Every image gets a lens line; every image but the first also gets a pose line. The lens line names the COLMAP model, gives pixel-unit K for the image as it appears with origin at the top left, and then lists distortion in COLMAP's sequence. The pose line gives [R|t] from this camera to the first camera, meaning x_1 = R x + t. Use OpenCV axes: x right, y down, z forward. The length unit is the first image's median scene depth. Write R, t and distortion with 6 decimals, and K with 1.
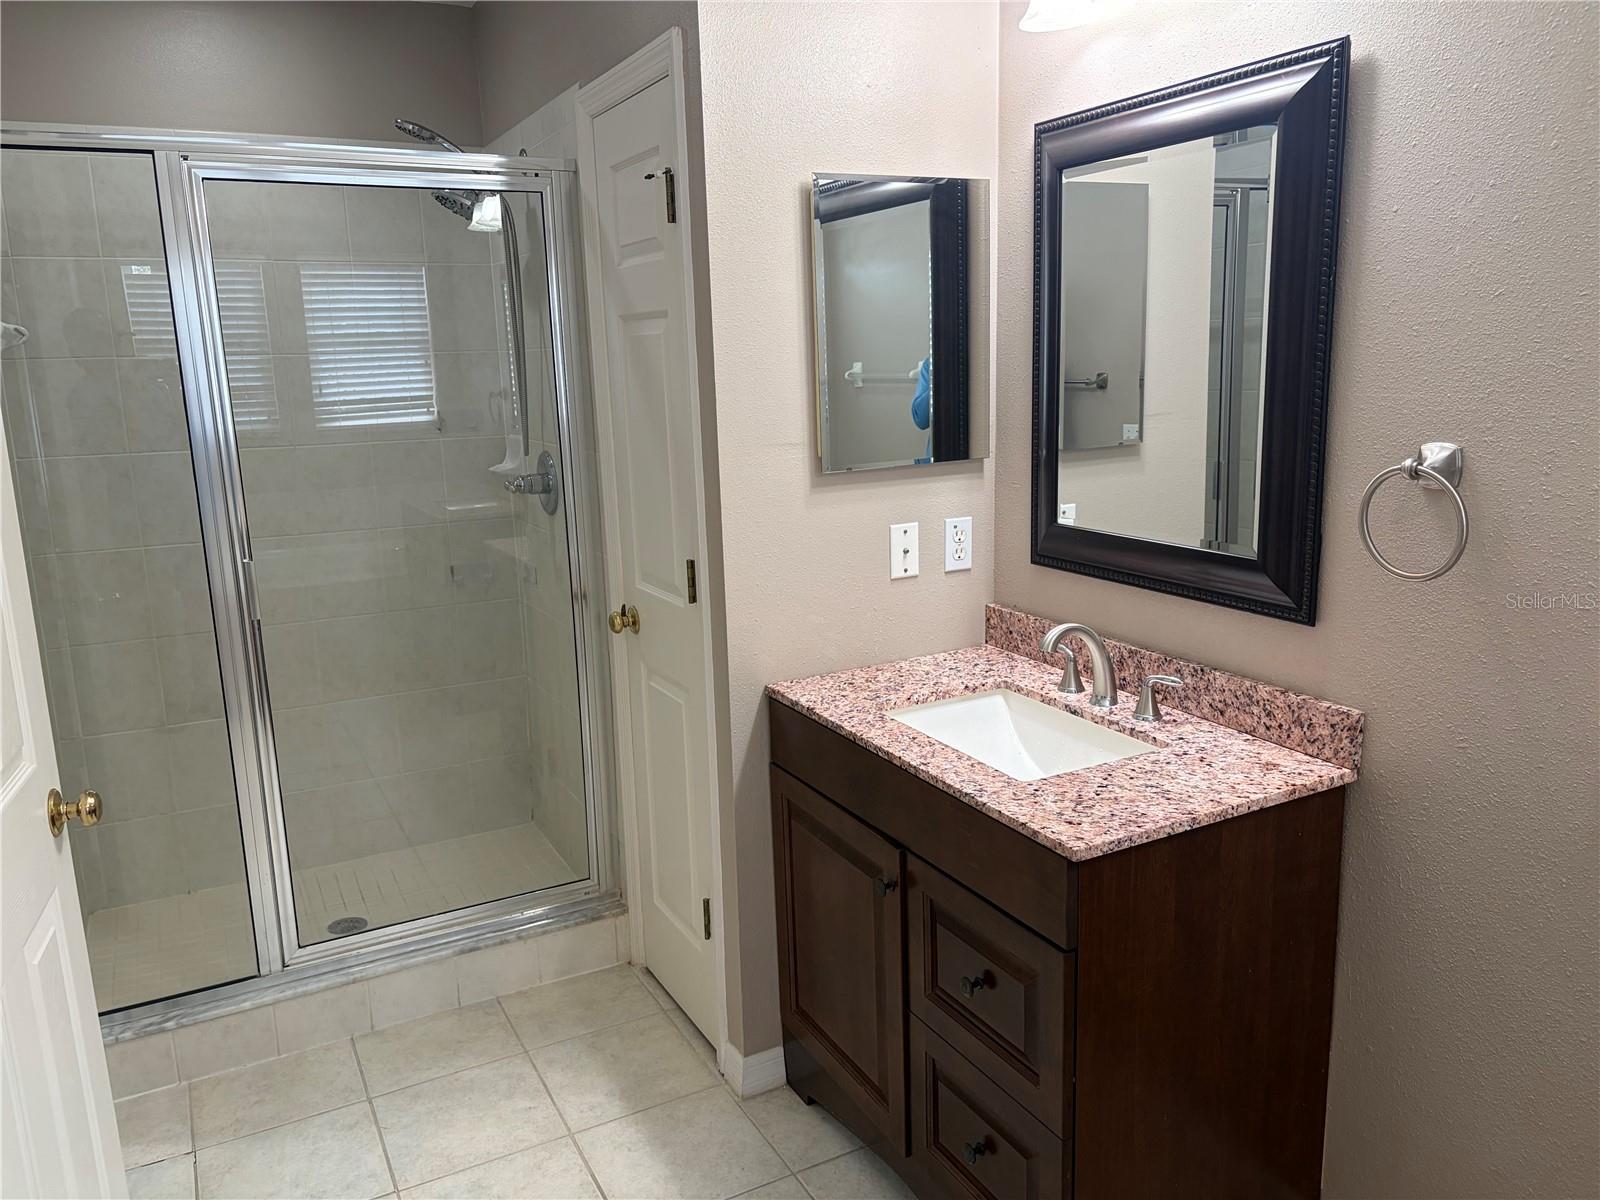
lens RADIAL K [[1206.0, 0, 802.1], [0, 1206.0, 596.1], [0, 0, 1]] dist [0.043071, -0.047444]
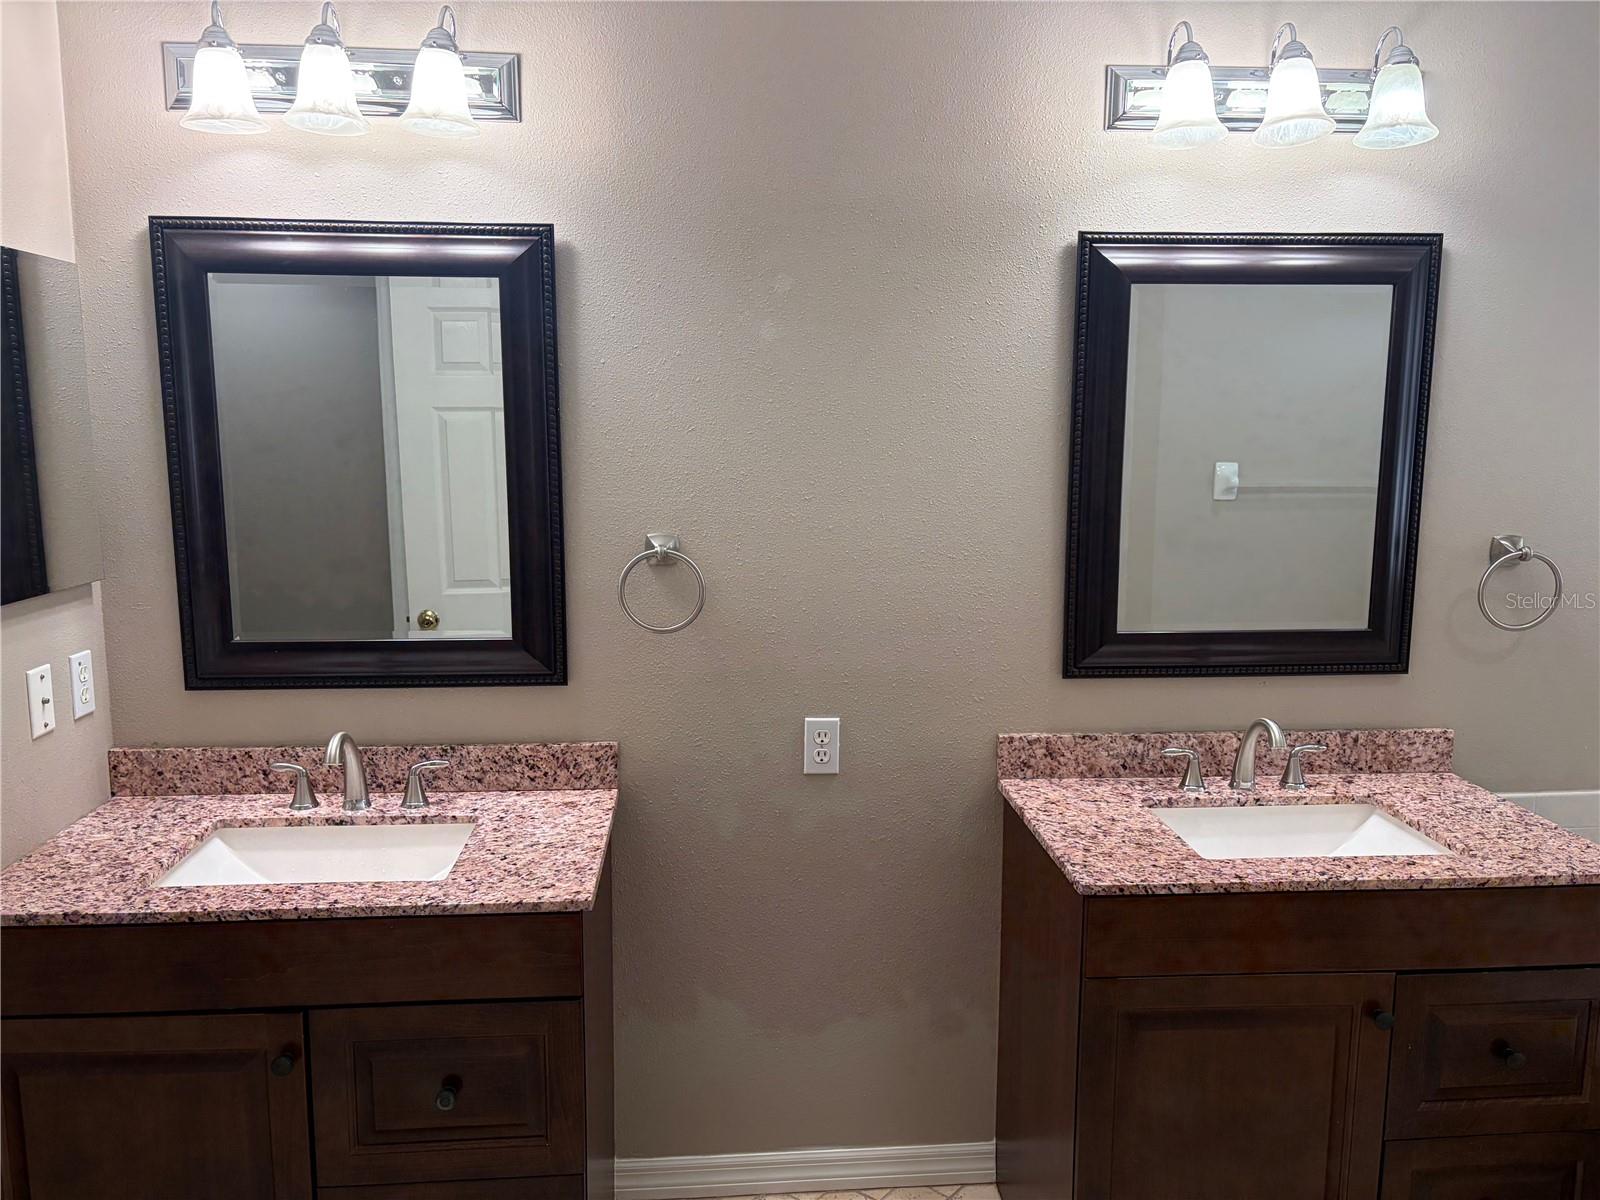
lens RADIAL K [[1206.0, 0, 816.9], [0, 1206.0, 597.5], [0, 0, 1]] dist [0.043071, -0.047444]
pose [[0.380046, -0.096311, 0.919940, -0.573851], [0.167661, 0.985262, 0.033885, -0.058789], [-0.909645, 0.141360, 0.390593, 0.262047]]
